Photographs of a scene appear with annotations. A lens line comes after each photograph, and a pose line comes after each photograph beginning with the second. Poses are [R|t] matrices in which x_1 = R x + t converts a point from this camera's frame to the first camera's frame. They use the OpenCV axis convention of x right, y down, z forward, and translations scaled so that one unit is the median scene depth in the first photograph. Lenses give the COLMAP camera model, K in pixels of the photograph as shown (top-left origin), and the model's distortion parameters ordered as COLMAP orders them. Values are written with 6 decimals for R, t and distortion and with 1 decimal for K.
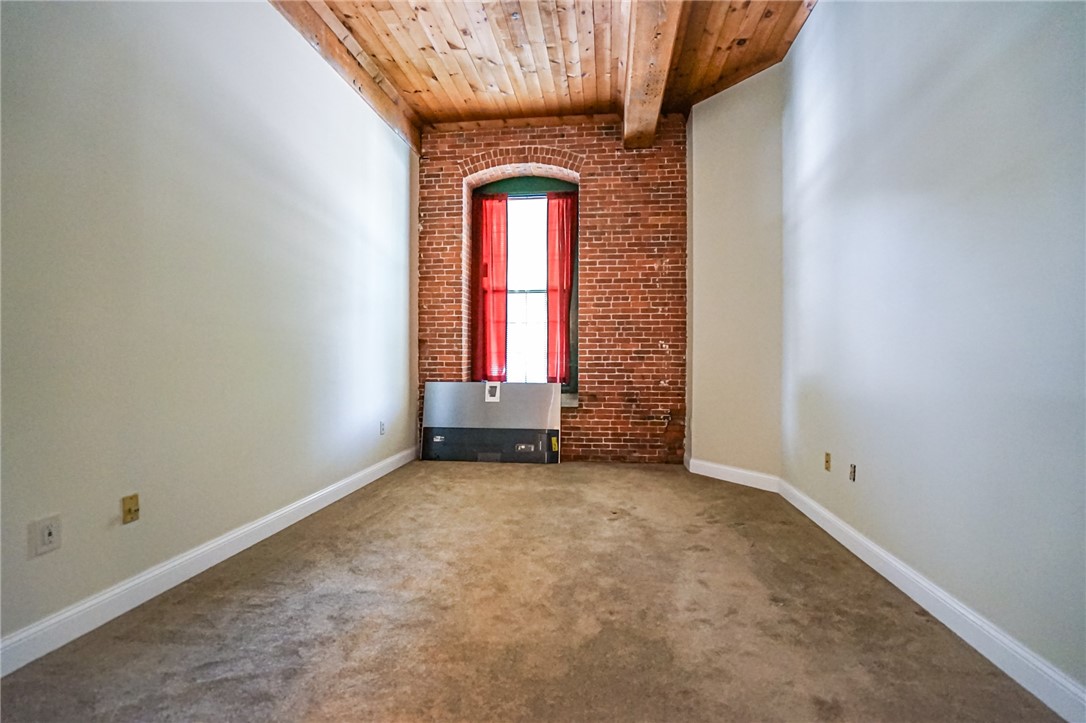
lens RADIAL K [[509.9, 0, 539.1], [0, 509.9, 362.5], [0, 0, 1]] dist [-0.057702, 0.027968]
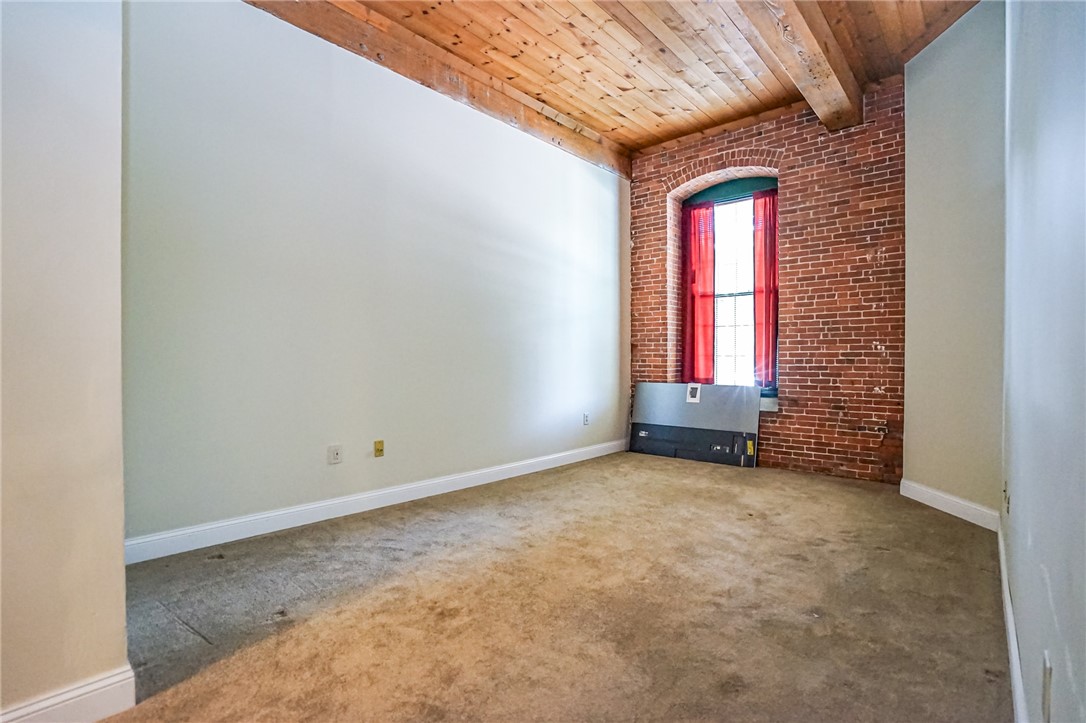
lens RADIAL K [[521.2, 0, 543.0], [0, 521.2, 361.5], [0, 0, 1]] dist [-0.053594, 0.030739]
pose [[0.815995, 0.002734, -0.578052, 0.282503], [-0.007541, 0.999954, -0.005916, 0.001463], [0.578009, 0.009187, 0.815978, -0.051842]]
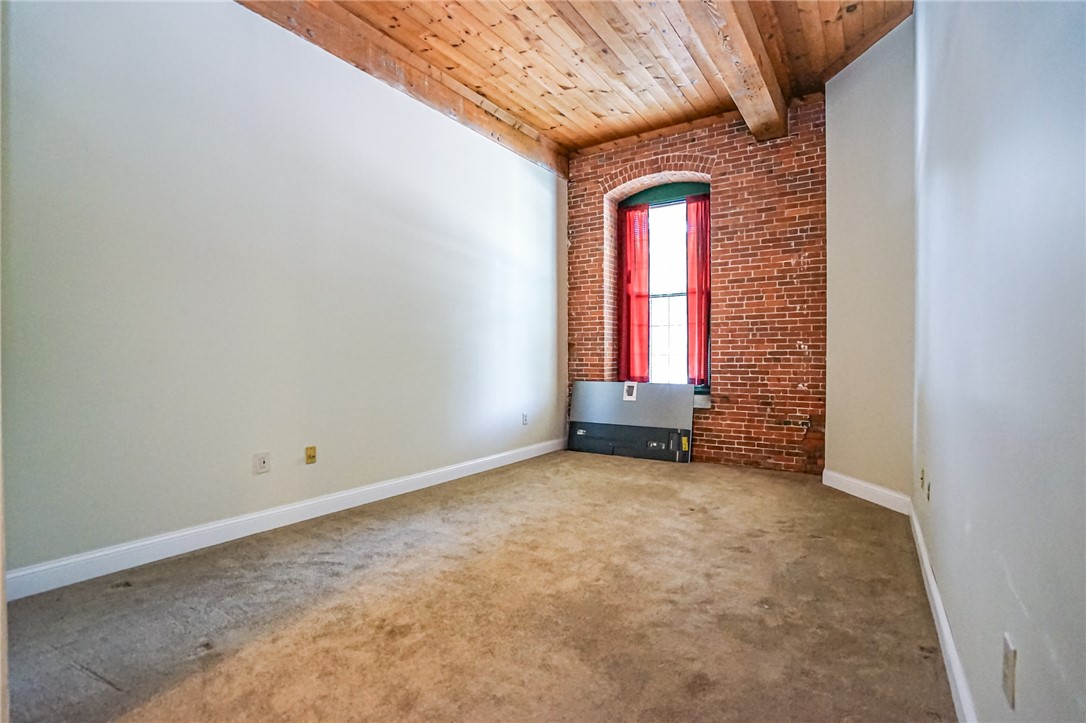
lens RADIAL K [[517.2, 0, 544.1], [0, 517.2, 362.2], [0, 0, 1]] dist [-0.054515, 0.029426]
pose [[0.890594, 0.001762, -0.454795, 0.249222], [-0.003585, 0.999989, -0.003145, 0.000728], [0.454785, 0.004432, 0.890590, -0.047779]]
